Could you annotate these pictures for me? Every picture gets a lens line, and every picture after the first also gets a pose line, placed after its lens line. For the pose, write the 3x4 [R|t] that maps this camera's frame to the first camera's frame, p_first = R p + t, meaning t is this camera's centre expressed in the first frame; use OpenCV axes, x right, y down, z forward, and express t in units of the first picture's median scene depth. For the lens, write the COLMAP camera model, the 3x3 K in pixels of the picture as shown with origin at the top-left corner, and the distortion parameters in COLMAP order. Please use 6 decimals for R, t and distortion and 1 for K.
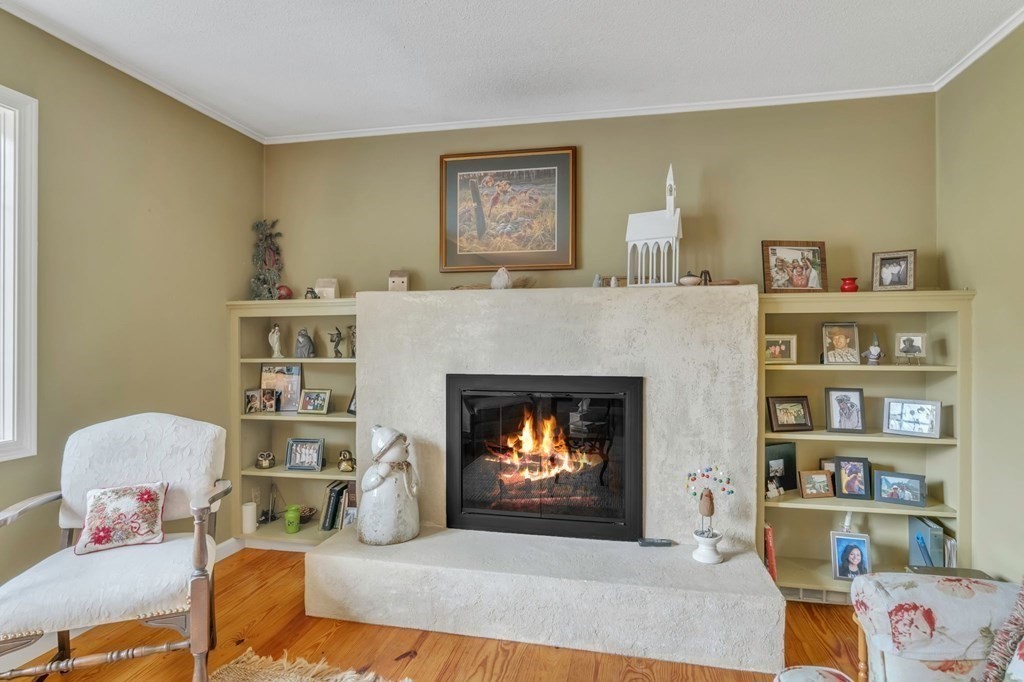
lens RADIAL K [[549.8, 0, 519.6], [0, 549.8, 334.7], [0, 0, 1]] dist [-0.013091, 0.009330]
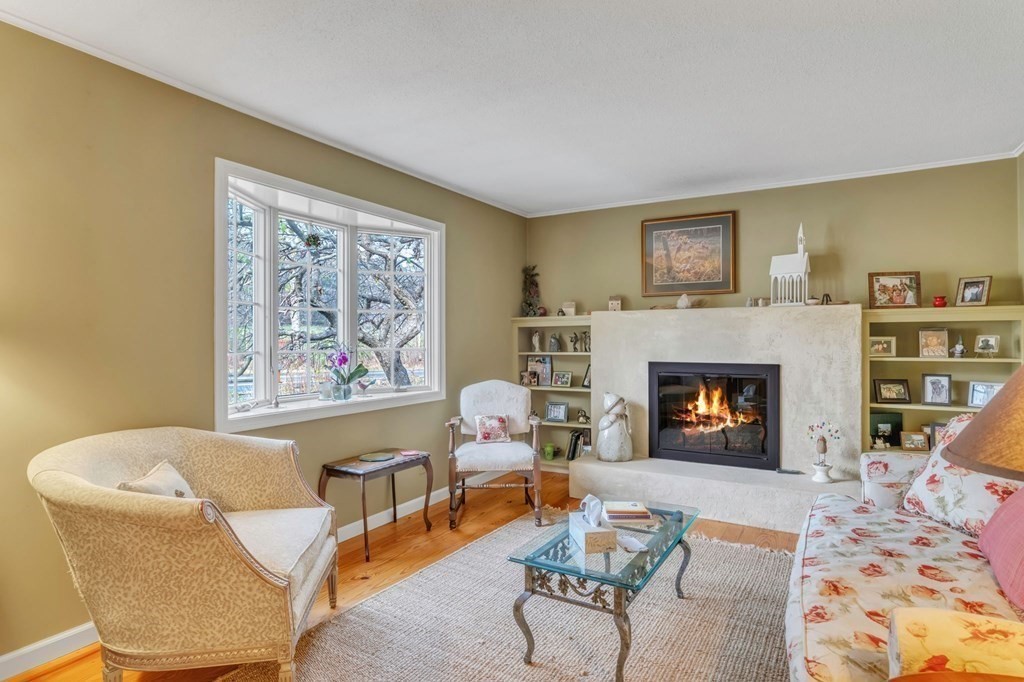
lens RADIAL K [[549.8, 0, 519.6], [0, 549.8, 334.7], [0, 0, 1]] dist [-0.013091, 0.009330]
pose [[0.950665, -0.006428, -0.310152, 0.007765], [0.008299, 0.999954, 0.004714, -0.020277], [0.310107, -0.007056, 0.950675, -0.674596]]
